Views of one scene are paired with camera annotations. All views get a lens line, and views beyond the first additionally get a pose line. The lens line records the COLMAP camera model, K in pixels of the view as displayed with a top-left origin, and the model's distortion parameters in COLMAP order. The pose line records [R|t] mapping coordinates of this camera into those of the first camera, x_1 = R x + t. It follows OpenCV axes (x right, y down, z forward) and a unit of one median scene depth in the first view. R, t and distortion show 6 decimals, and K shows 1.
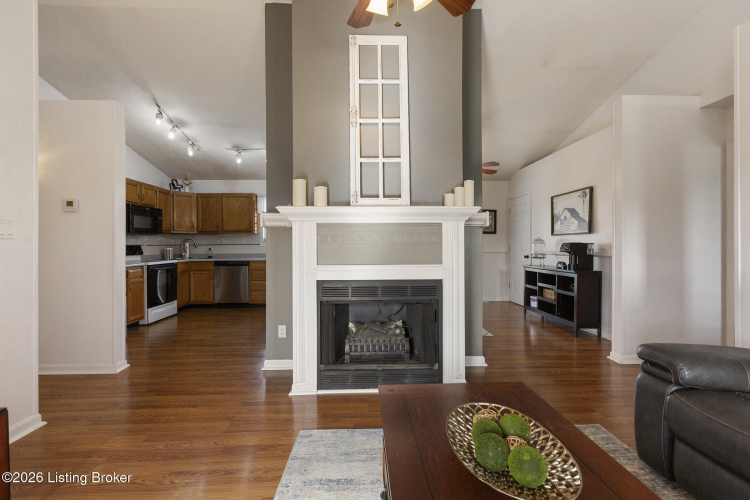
lens RADIAL K [[333.9, 0, 378.5], [0, 333.9, 248.1], [0, 0, 1]] dist [0.000154, 0.000472]
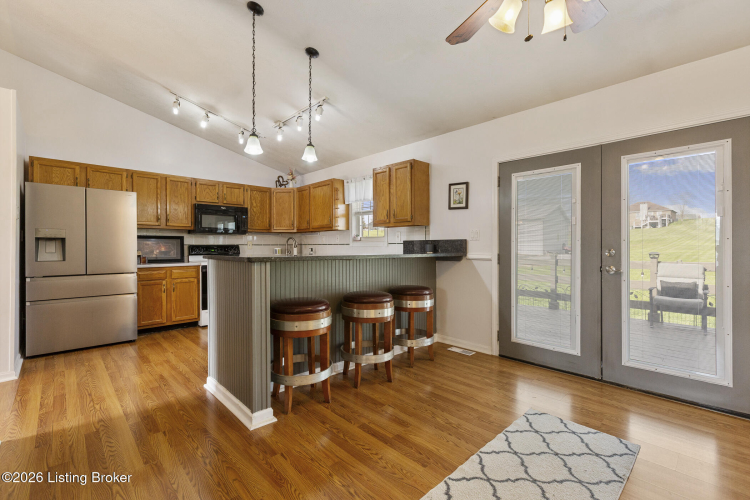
lens RADIAL K [[333.9, 0, 375.8], [0, 333.9, 247.0], [0, 0, 1]] dist [0.000154, 0.000472]
pose [[0.662040, 0.005163, -0.749451, 0.363959], [-0.007266, 0.999973, 0.000471, -0.006596], [0.749433, 0.005133, 0.662060, 0.724043]]
